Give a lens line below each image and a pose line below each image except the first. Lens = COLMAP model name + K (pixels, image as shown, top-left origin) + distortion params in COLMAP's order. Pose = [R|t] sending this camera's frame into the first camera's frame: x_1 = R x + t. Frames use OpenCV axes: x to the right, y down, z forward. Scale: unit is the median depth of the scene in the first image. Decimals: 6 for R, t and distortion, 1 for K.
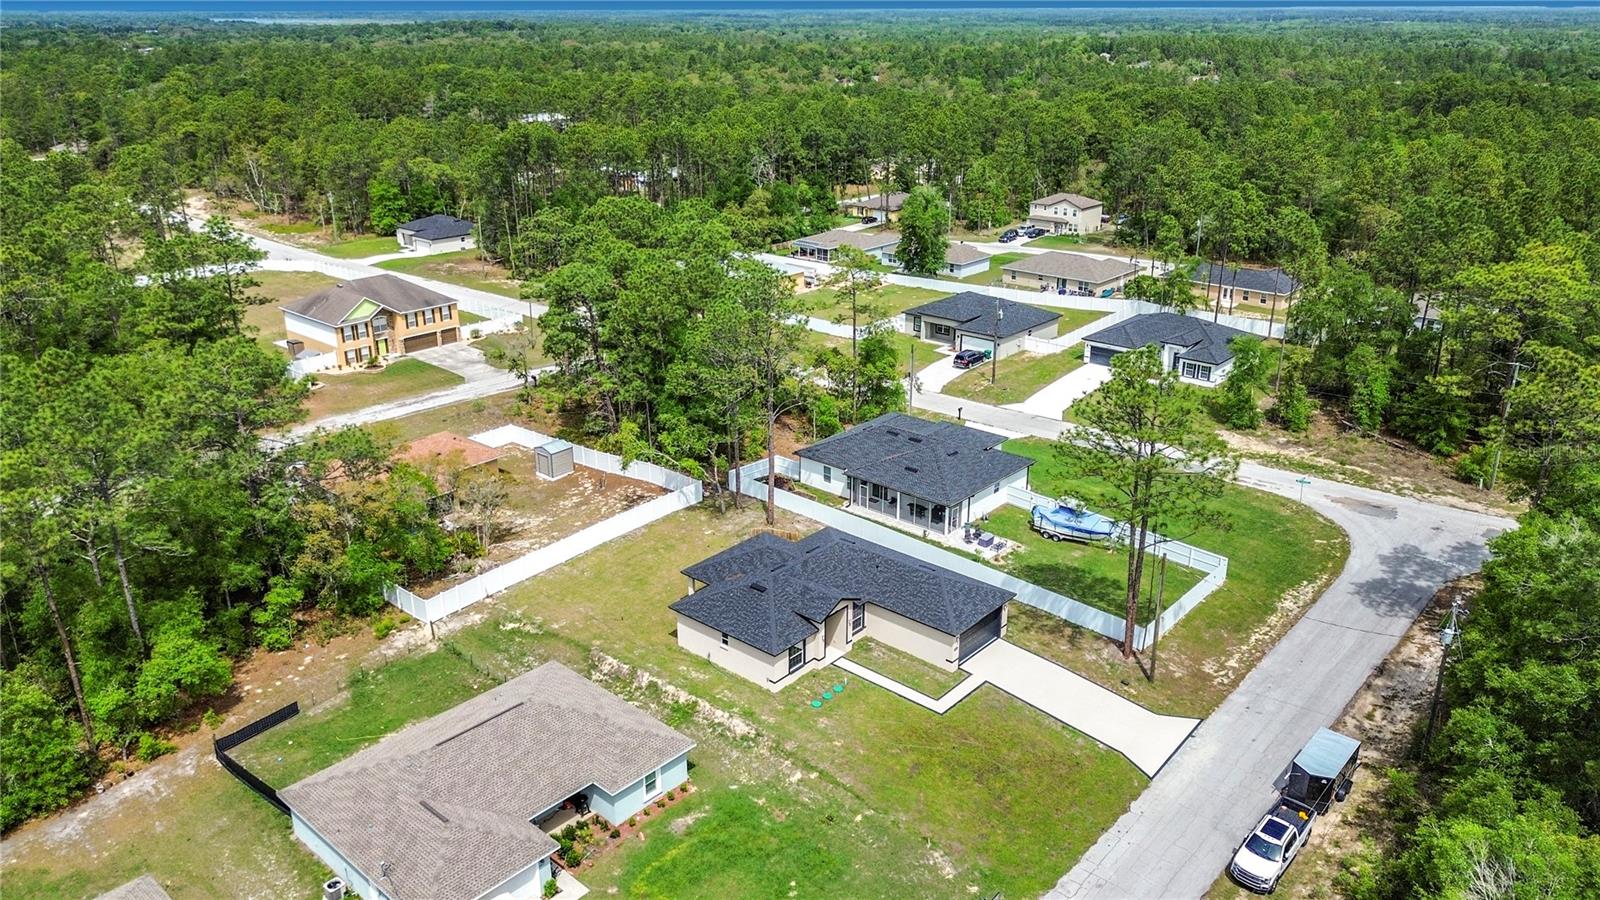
lens RADIAL K [[1162.7, 0, 792.8], [0, 1162.7, 421.5], [0, 0, 1]] dist [0.048026, -0.063374]
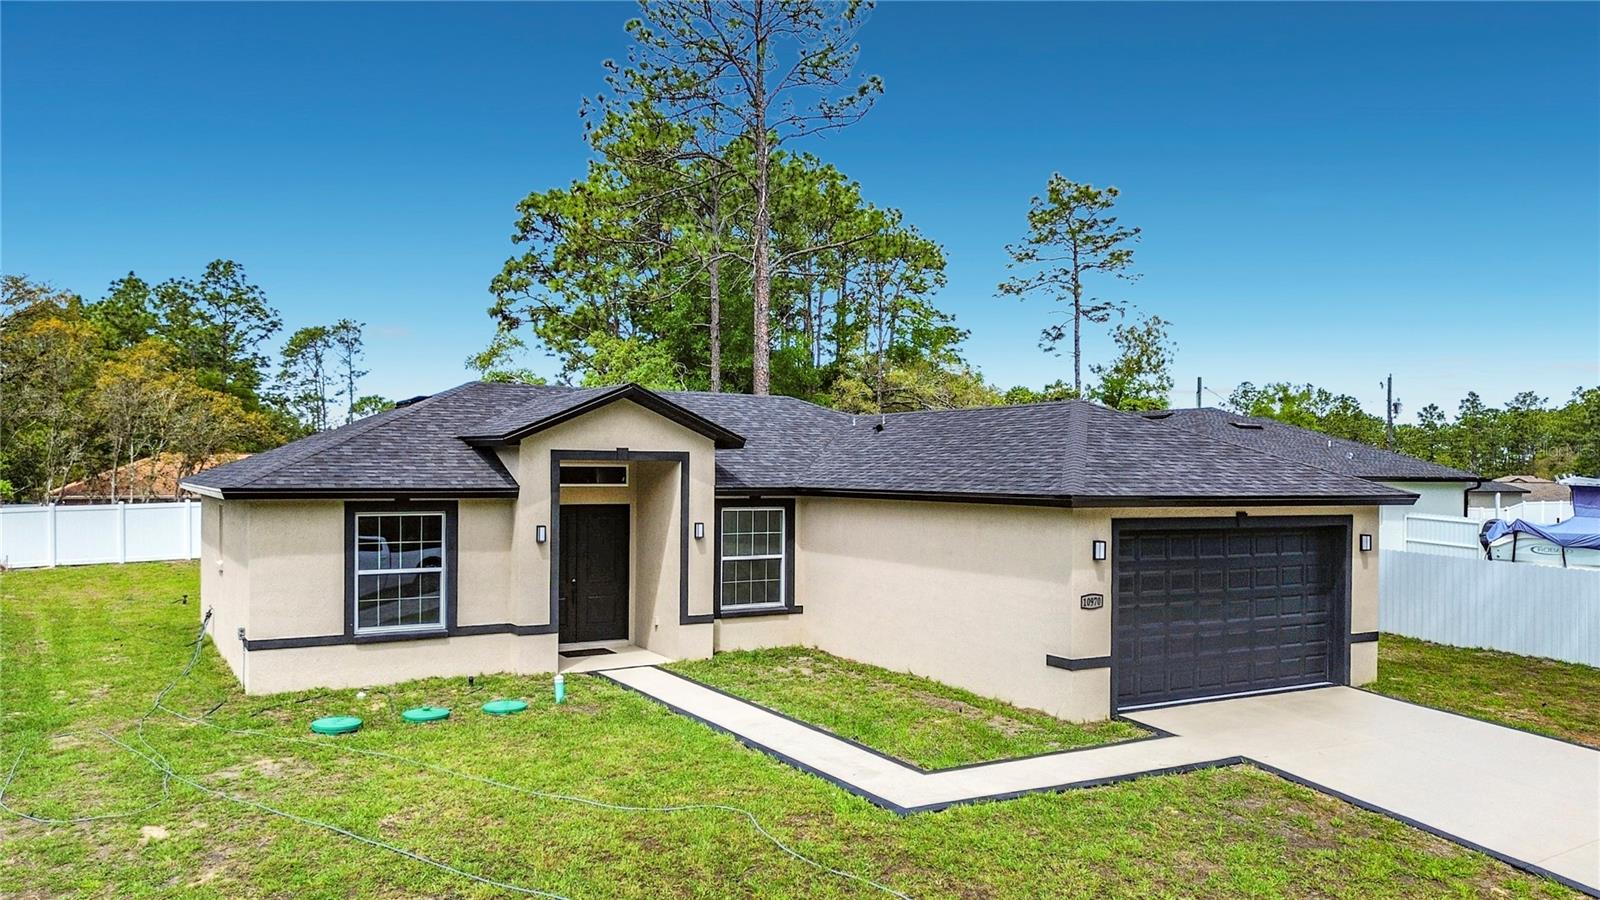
lens RADIAL K [[1180.8, 0, 798.8], [0, 1180.8, 487.8], [0, 0, 1]] dist [0.049654, -0.056383]
pose [[0.949522, 0.010468, -0.313525, 0.132991], [-0.111456, 0.945491, -0.305980, 0.209649], [0.293232, 0.325479, 0.898932, 0.670173]]
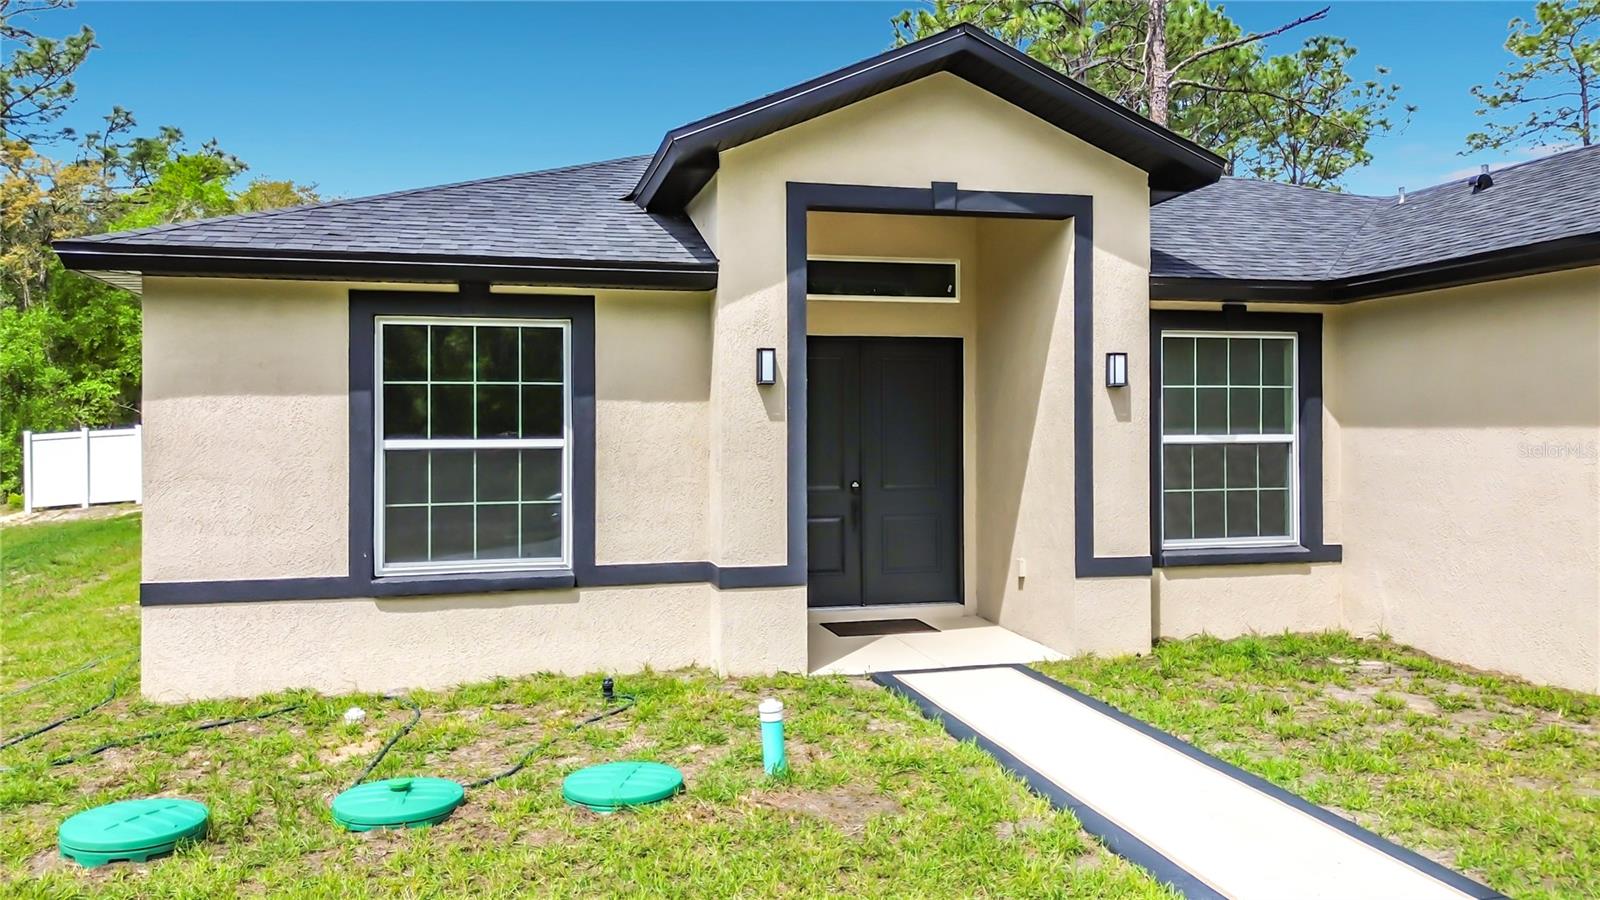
lens RADIAL K [[1162.7, 0, 792.8], [0, 1162.7, 421.5], [0, 0, 1]] dist [0.048026, -0.063374]
pose [[0.817717, -0.008954, -0.575551, 0.078763], [-0.189273, 0.940098, -0.283535, 0.188289], [0.543613, 0.340788, 0.767039, 0.780291]]
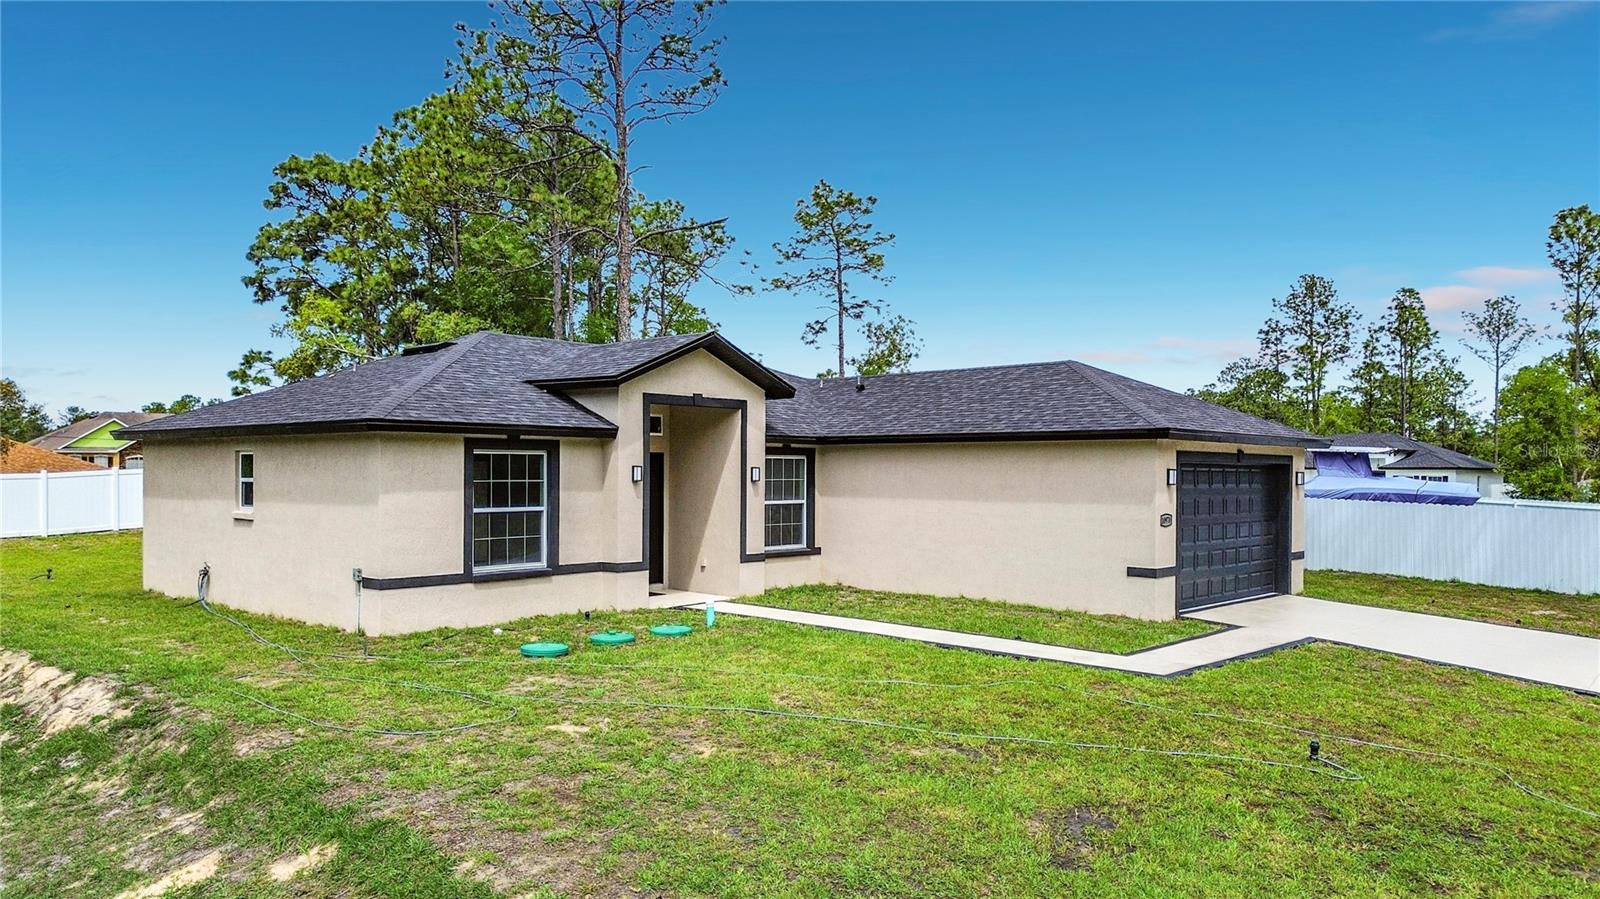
lens RADIAL K [[1135.3, 0, 795.0], [0, 1135.3, 500.0], [0, 0, 1]] dist [0.066033, -0.000656]
pose [[0.999767, 0.003880, -0.021219, 0.056539], [-0.010329, 0.949686, -0.313032, 0.227564], [0.018937, 0.313178, 0.949505, 0.653094]]
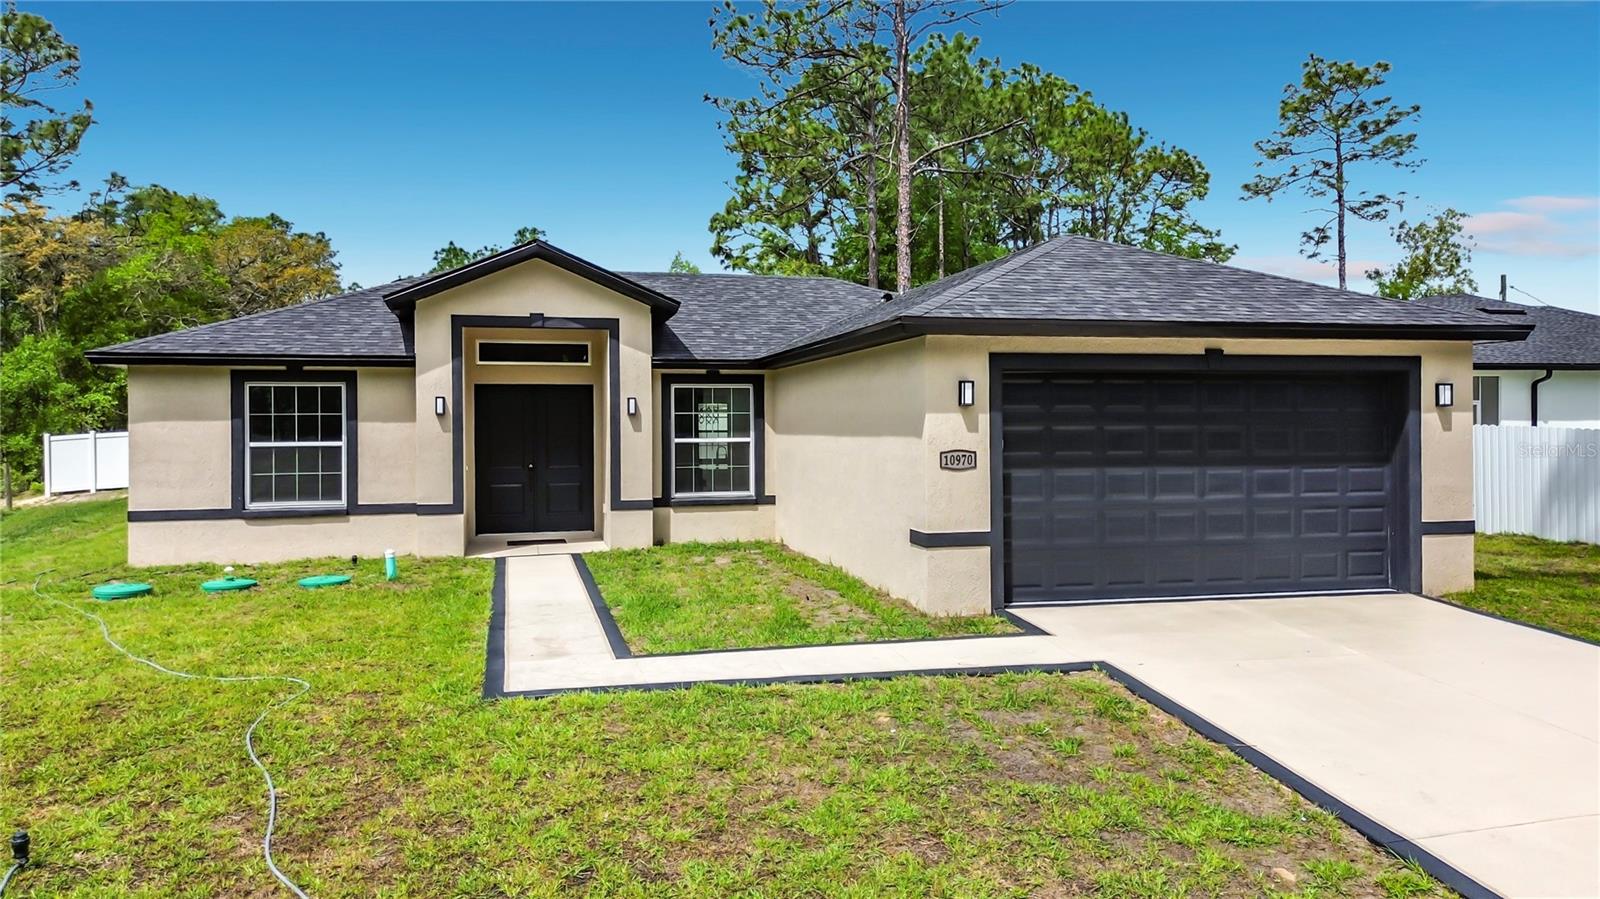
lens RADIAL K [[1142.0, 0, 795.2], [0, 1142.0, 426.5], [0, 0, 1]] dist [0.085441, -0.055096]
pose [[0.819155, -0.007115, -0.573528, 0.179871], [-0.185953, 0.942621, -0.277285, 0.202884], [0.542593, 0.333789, 0.770829, 0.736091]]
